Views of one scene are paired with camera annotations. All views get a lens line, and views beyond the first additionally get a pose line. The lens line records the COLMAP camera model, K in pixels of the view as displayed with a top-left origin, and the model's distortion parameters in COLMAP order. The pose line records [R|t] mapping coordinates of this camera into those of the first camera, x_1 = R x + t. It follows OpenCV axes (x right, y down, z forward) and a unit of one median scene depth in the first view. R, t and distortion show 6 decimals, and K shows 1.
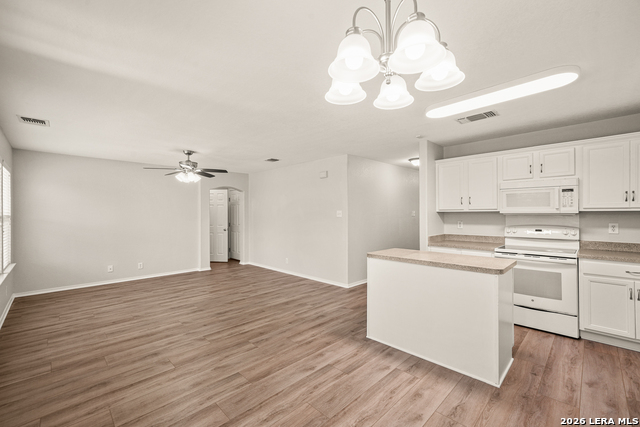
lens RADIAL K [[270.8, 0, 316.7], [0, 270.8, 212.7], [0, 0, 1]] dist [0.010023, 0.001228]
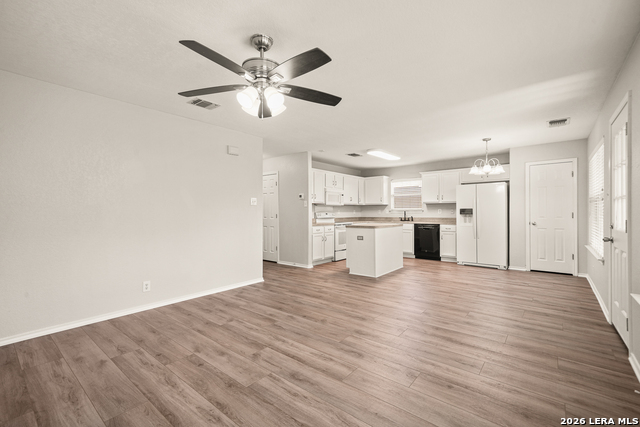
lens RADIAL K [[270.8, 0, 317.0], [0, 270.8, 213.0], [0, 0, 1]] dist [0.010023, 0.001228]
pose [[-0.082136, 0.001304, 0.996620, -1.265243], [0.001301, 0.999998, -0.001201, 0.065610], [-0.996620, 0.001198, -0.082138, 1.331511]]
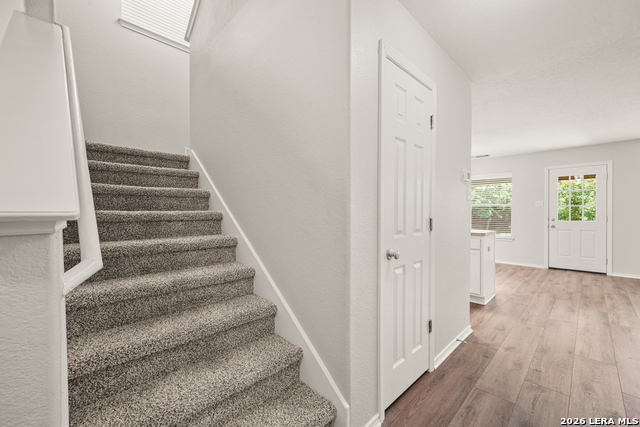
lens RADIAL K [[270.8, 0, 318.8], [0, 270.8, 214.1], [0, 0, 1]] dist [0.010023, 0.001228]
pose [[-0.999873, 0.003400, -0.015586, 0.940865], [0.003317, 0.999980, 0.005351, 0.055088], [0.015604, 0.005298, -0.999864, 2.047426]]
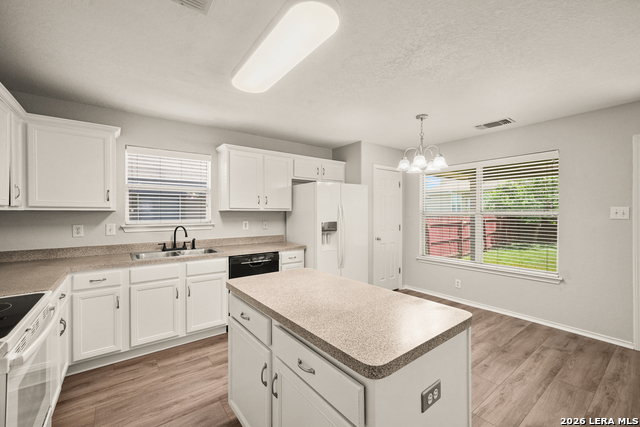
lens RADIAL K [[270.8, 0, 319.9], [0, 270.8, 211.8], [0, 0, 1]] dist [0.010023, 0.001228]
pose [[-0.992465, 0.003002, 0.122492, 0.316379], [0.002320, 0.999981, -0.005706, 0.001240], [-0.122507, -0.005379, -0.992453, 1.275912]]
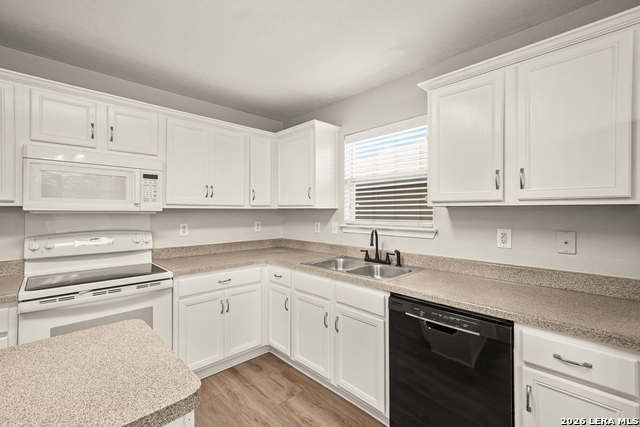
lens RADIAL K [[270.8, 0, 322.7], [0, 270.8, 209.9], [0, 0, 1]] dist [0.010023, 0.001228]
pose [[0.011349, 0.011676, 0.999867, 0.246190], [-0.005595, 0.999917, -0.011613, 0.004480], [-0.999920, -0.005462, 0.011413, 0.540562]]
